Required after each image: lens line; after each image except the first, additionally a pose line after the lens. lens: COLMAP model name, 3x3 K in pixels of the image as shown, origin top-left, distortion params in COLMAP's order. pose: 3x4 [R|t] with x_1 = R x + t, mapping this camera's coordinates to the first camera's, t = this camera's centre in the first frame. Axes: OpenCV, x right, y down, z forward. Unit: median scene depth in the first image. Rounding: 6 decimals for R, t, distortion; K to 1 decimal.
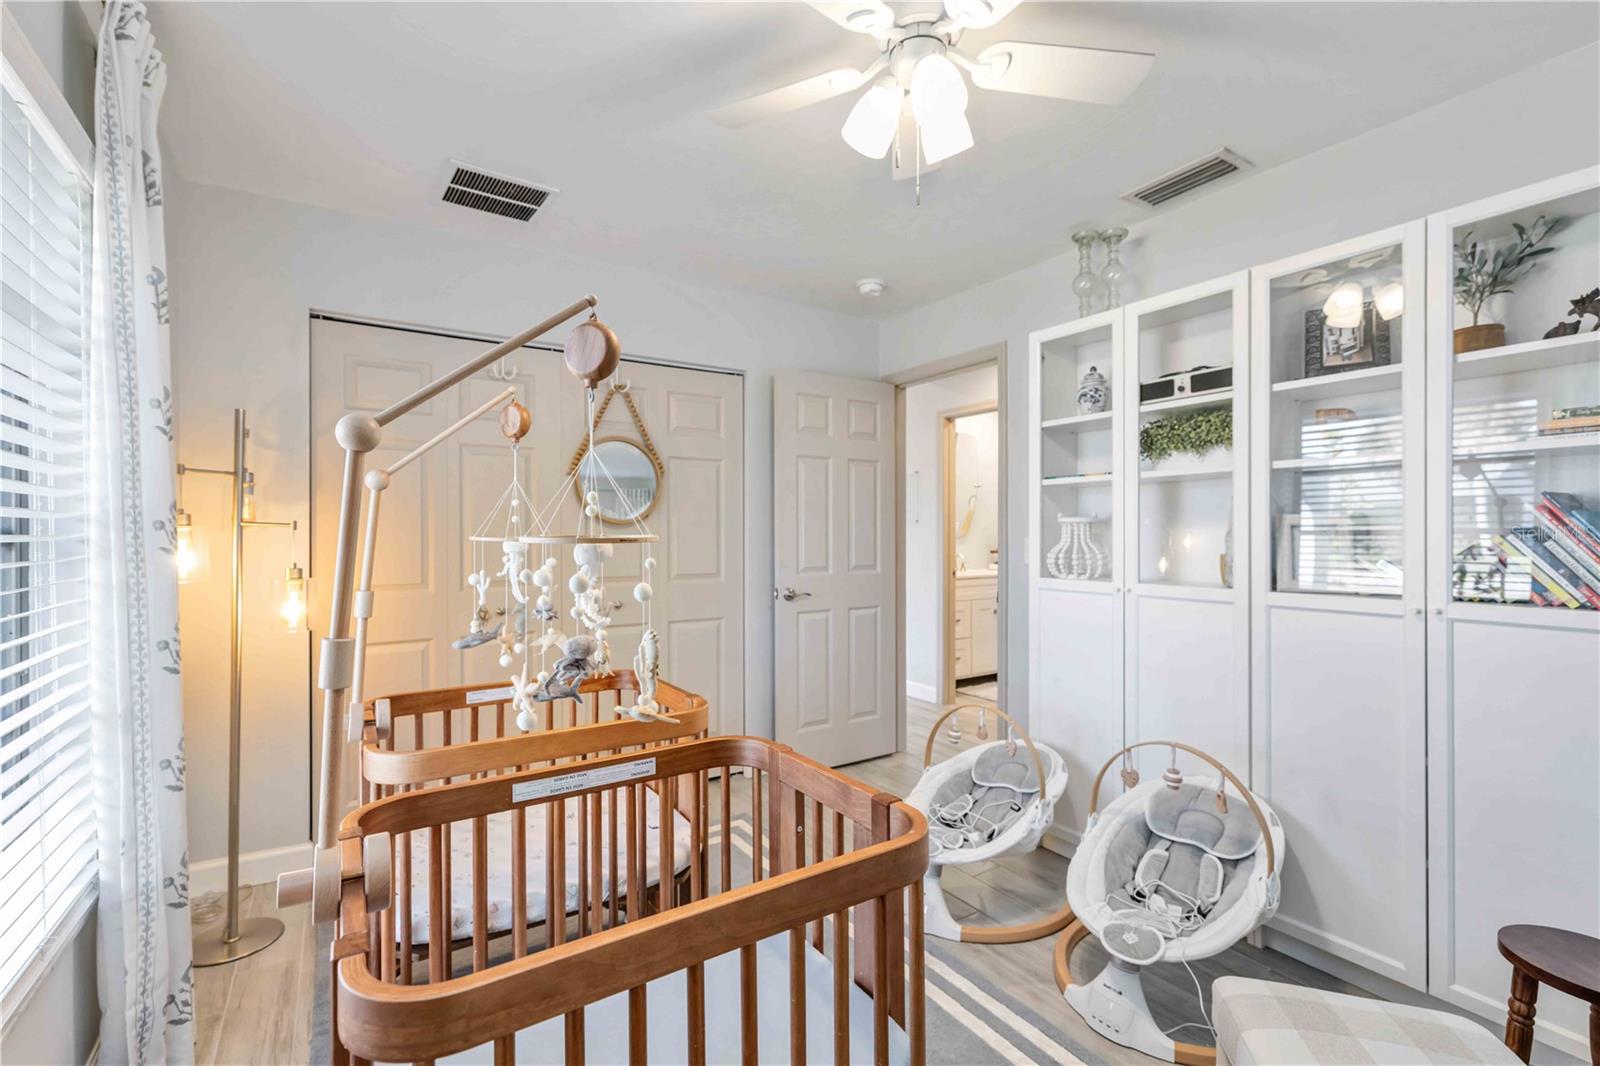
lens RADIAL K [[717.9, 0, 794.5], [0, 717.9, 520.7], [0, 0, 1]] dist [-0.001667, -0.000153]
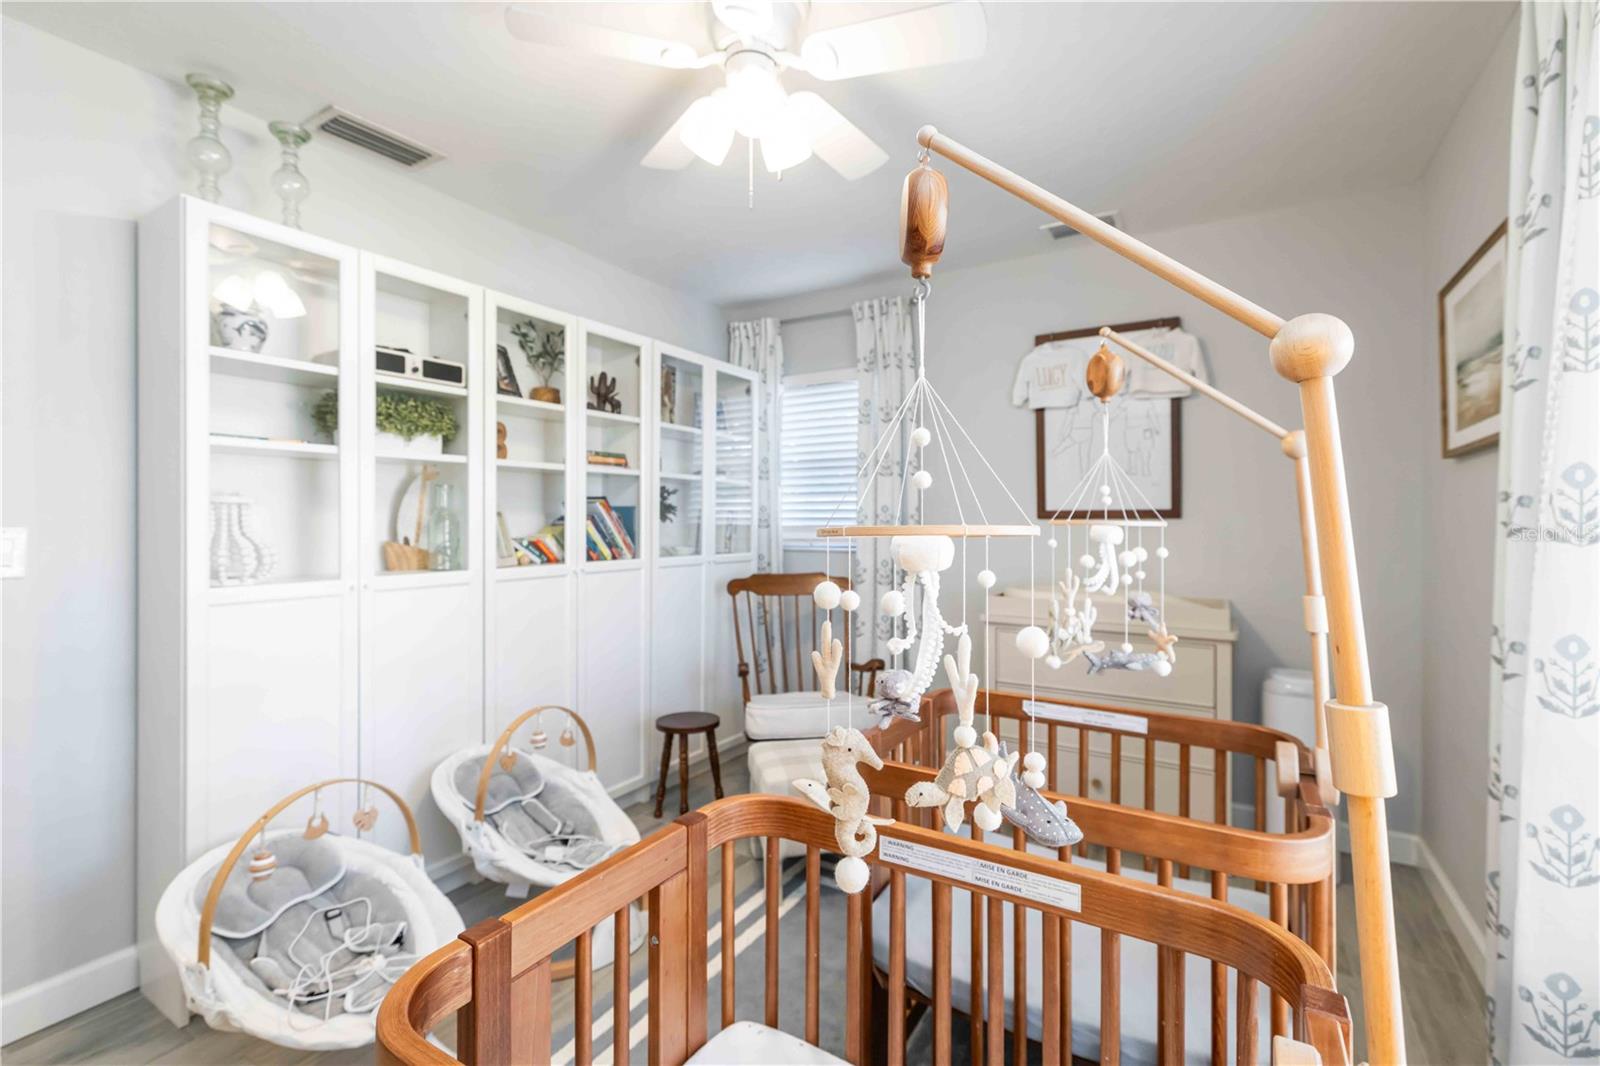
lens RADIAL K [[717.9, 0, 794.5], [0, 717.9, 520.7], [0, 0, 1]] dist [-0.001667, -0.000153]
pose [[-0.438623, 0.003684, 0.898664, -0.557825], [-0.006795, 0.999949, -0.007416, 0.022939], [-0.898645, -0.009359, -0.438576, 0.976542]]
